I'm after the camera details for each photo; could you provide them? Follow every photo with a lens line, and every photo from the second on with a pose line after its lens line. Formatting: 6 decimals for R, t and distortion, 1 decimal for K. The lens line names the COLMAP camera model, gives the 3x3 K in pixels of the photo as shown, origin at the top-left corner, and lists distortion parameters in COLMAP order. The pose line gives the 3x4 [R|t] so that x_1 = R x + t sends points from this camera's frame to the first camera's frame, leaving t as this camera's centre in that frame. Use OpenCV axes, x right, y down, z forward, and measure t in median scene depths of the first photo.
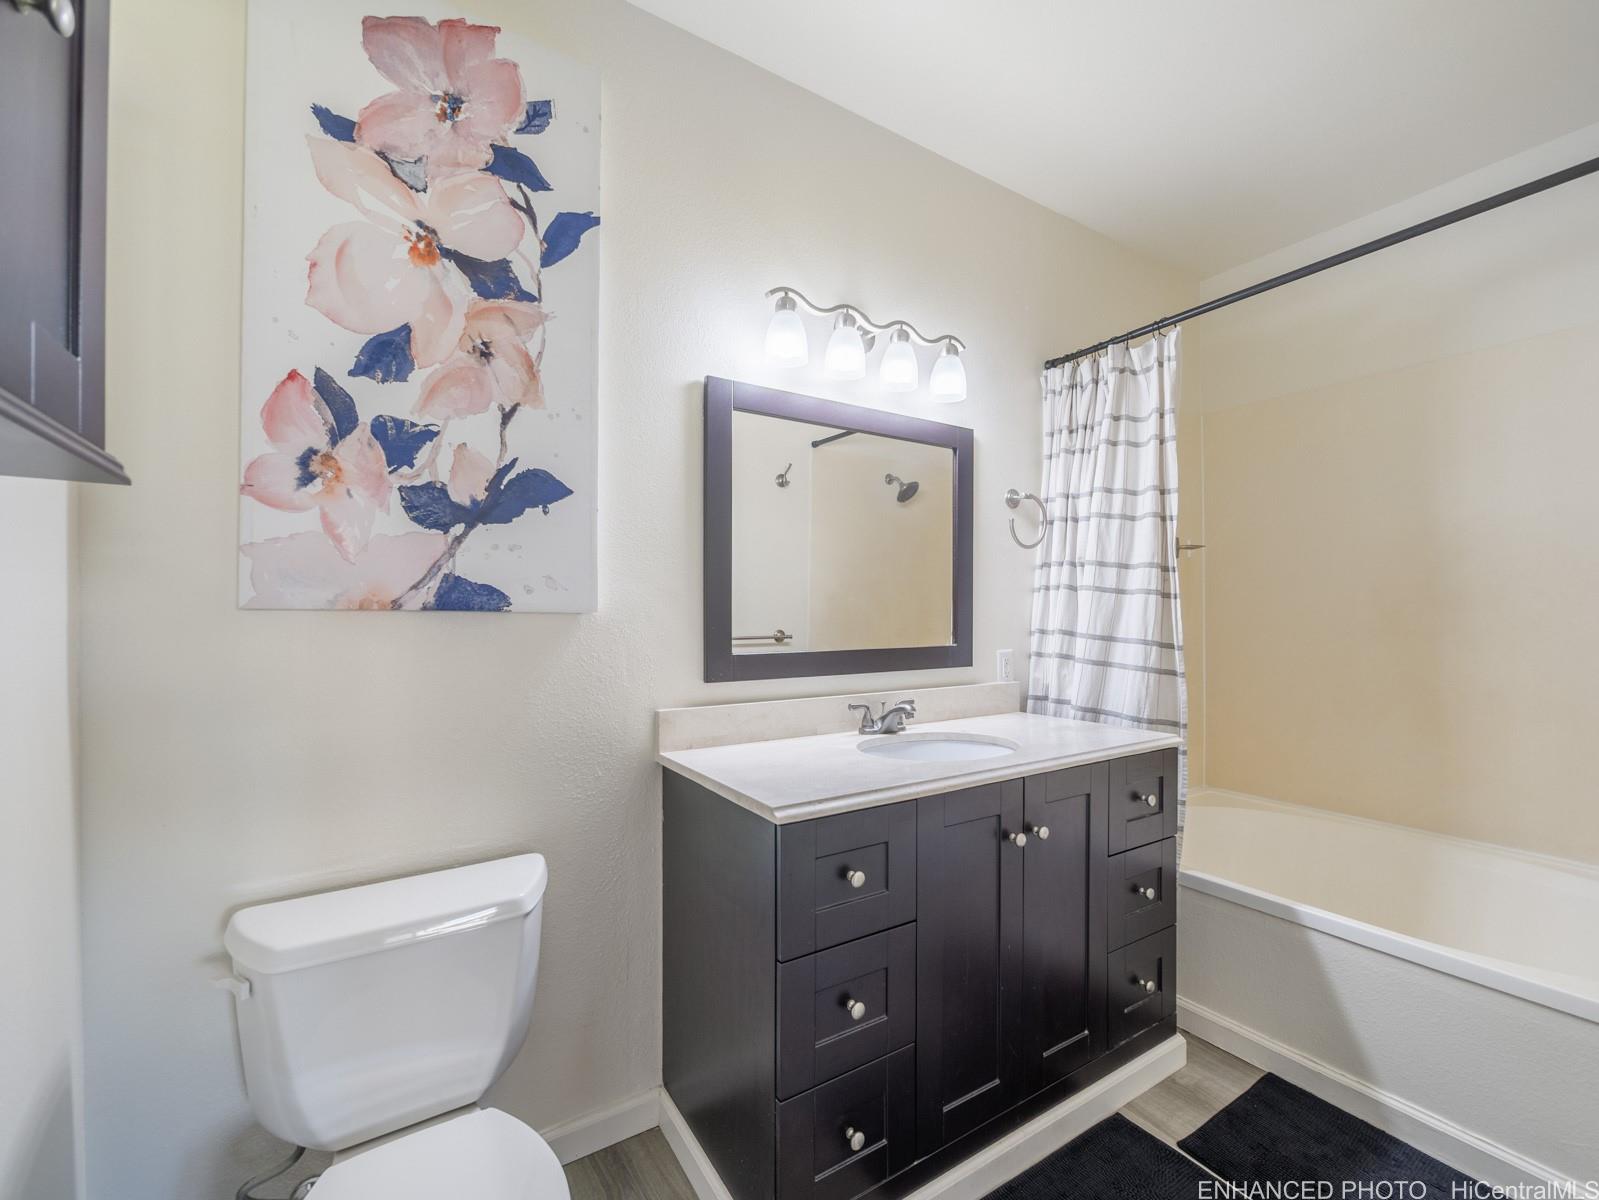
lens RADIAL K [[666.4, 0, 793.7], [0, 666.4, 614.5], [0, 0, 1]] dist [-0.007463, 0.000873]
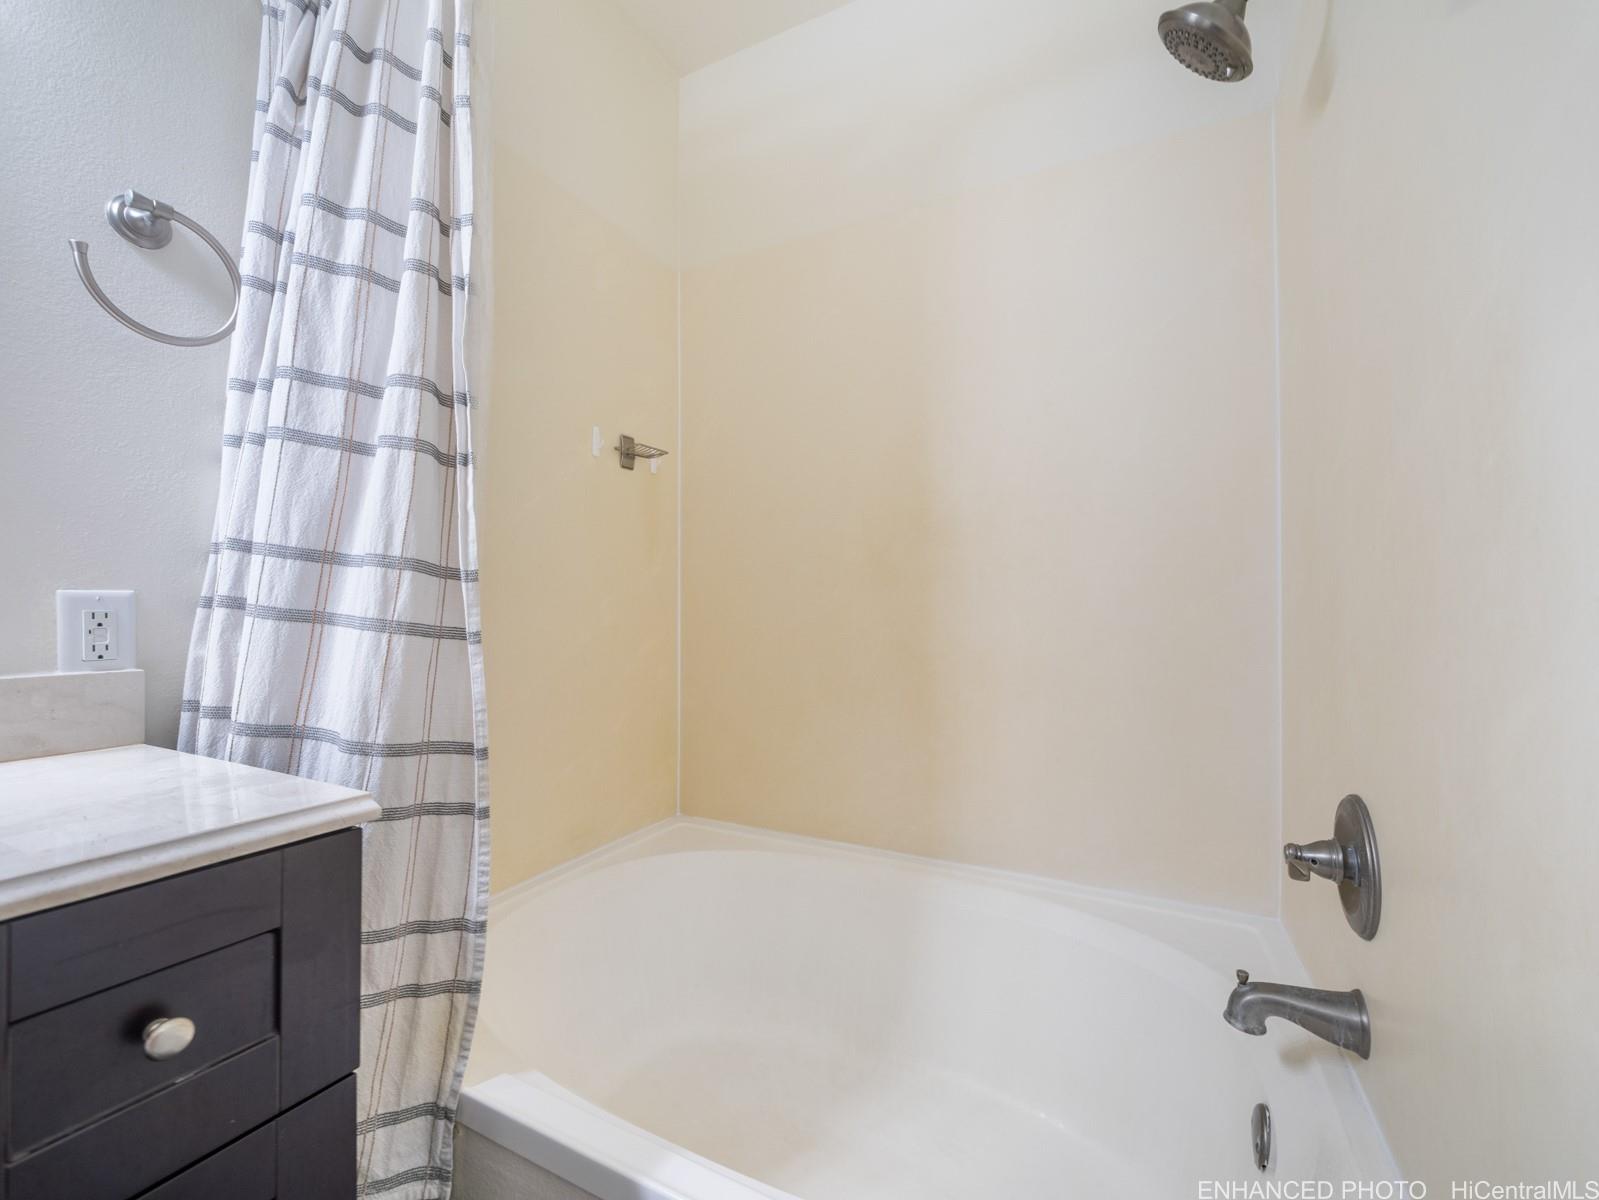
lens RADIAL K [[666.4, 0, 799.1], [0, 666.4, 600.5], [0, 0, 1]] dist [-0.007463, 0.000873]
pose [[0.853686, 0.013571, 0.520612, 0.512852], [-0.007585, 0.999878, -0.013626, 0.067388], [-0.520734, 0.007684, 0.853685, 0.488306]]
